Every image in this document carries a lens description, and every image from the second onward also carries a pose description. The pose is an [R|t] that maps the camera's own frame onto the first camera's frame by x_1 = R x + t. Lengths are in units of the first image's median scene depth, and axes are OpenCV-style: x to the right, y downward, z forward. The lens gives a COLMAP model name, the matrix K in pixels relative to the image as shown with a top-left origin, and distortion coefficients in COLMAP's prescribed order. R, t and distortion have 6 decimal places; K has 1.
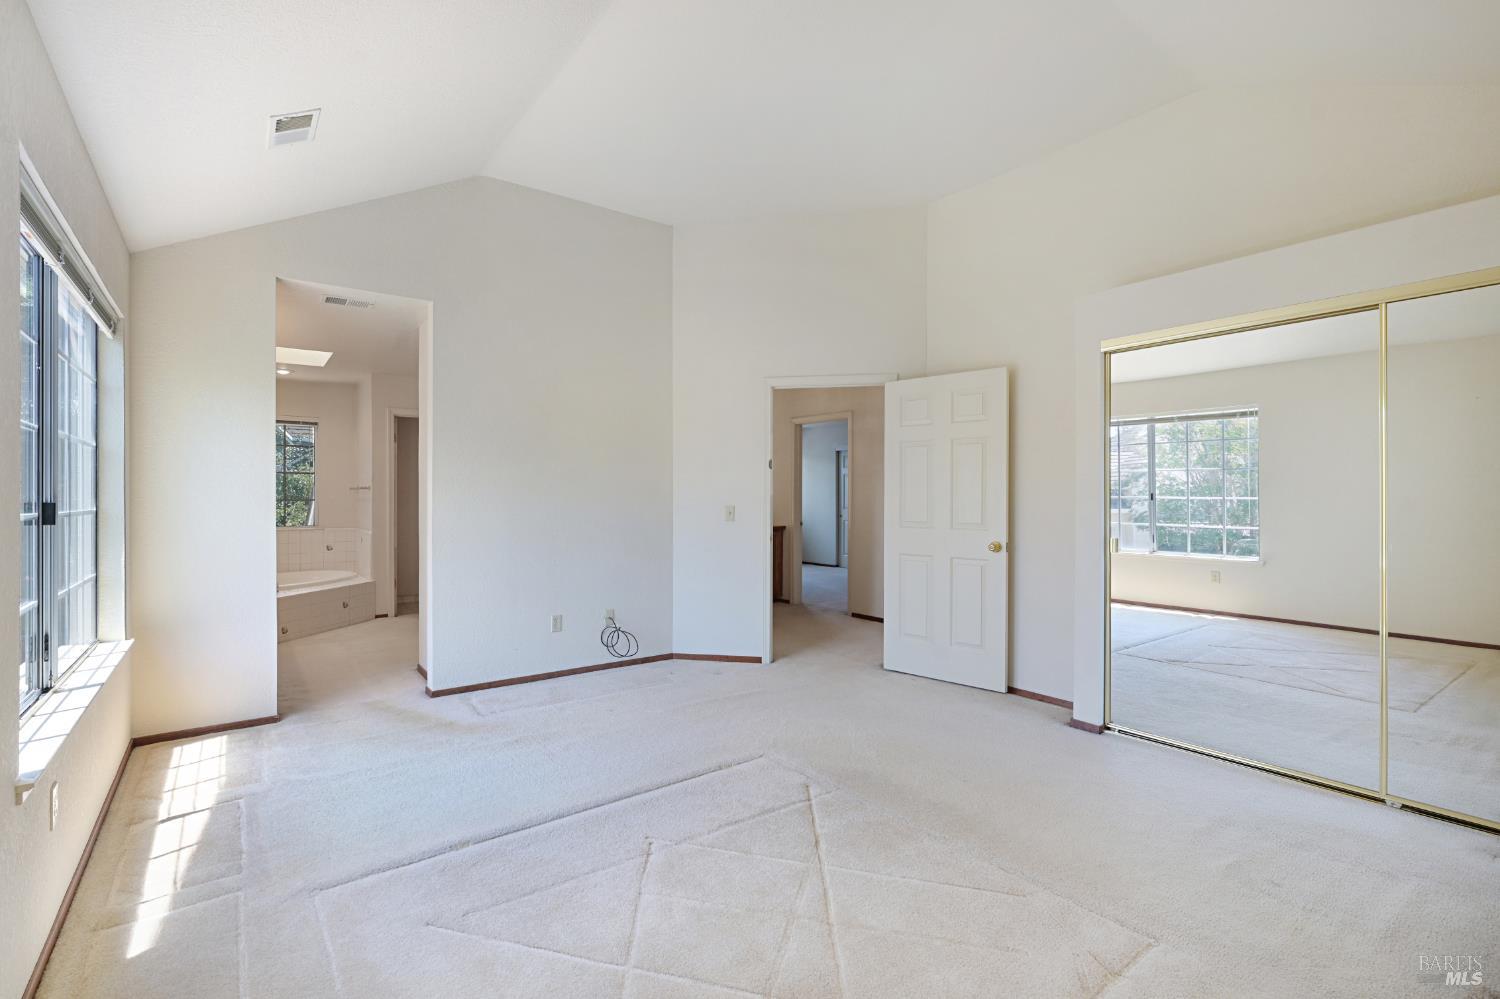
lens RADIAL K [[663.3, 0, 677.3], [0, 663.3, 496.0], [0, 0, 1]] dist [0.000386, 0.000061]
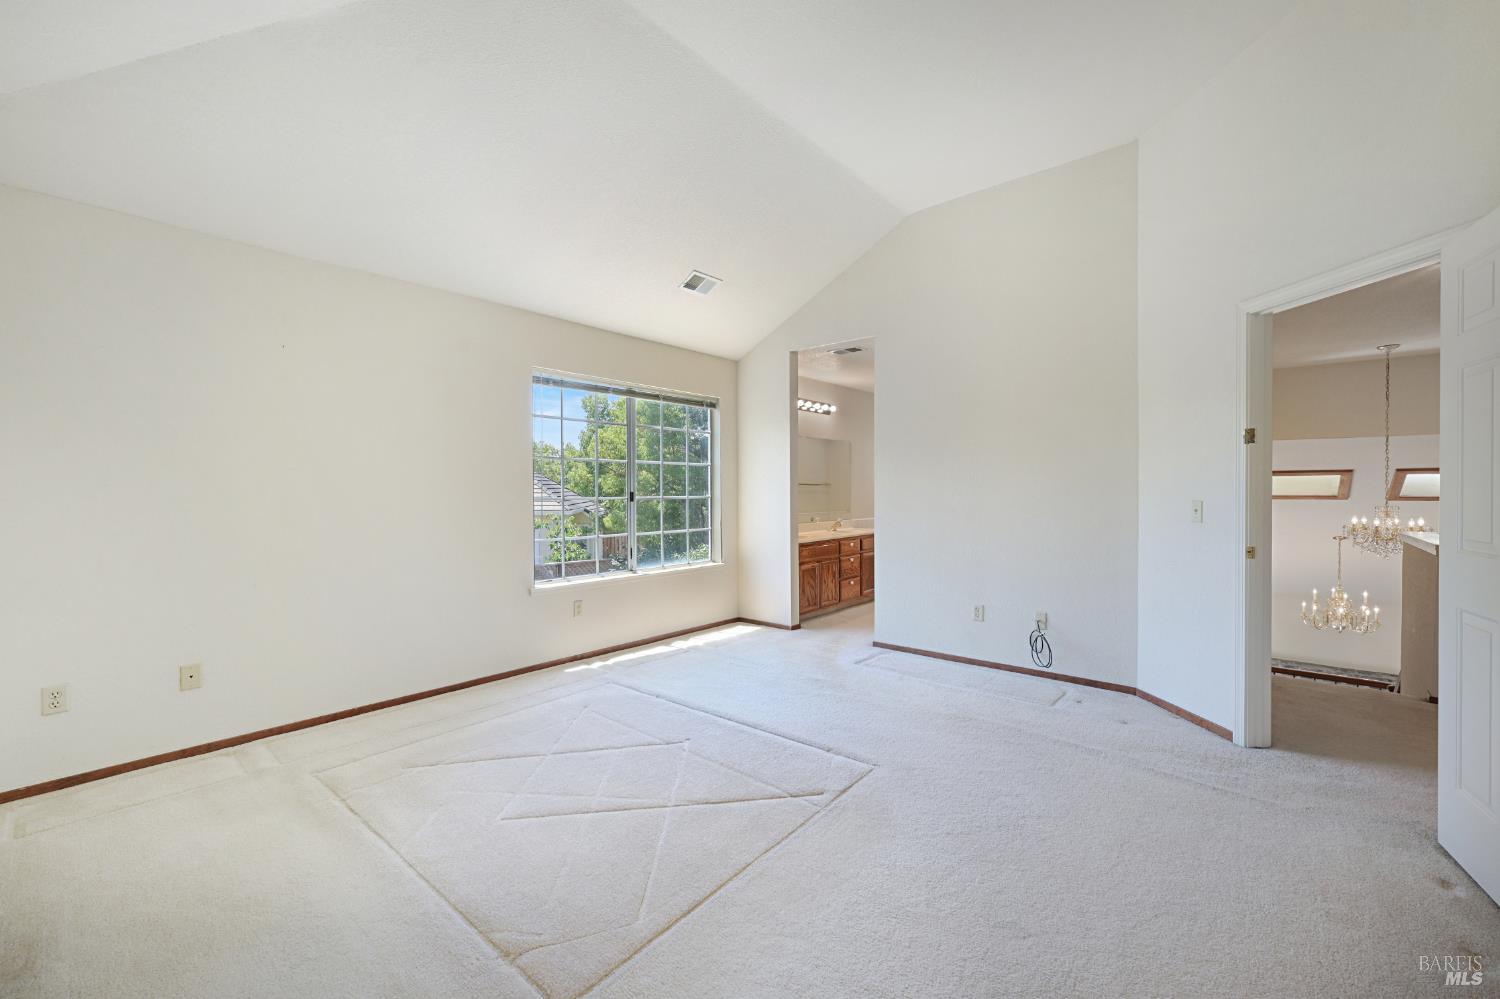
lens RADIAL K [[602.9, 0, 750.5], [0, 602.9, 498.9], [0, 0, 1]] dist [-0.000113, 0.000032]
pose [[0.265247, 0.010949, -0.964118, 0.569231], [0.005070, 0.999906, 0.012750, 0.003304], [0.964167, -0.008270, 0.265167, 0.387020]]
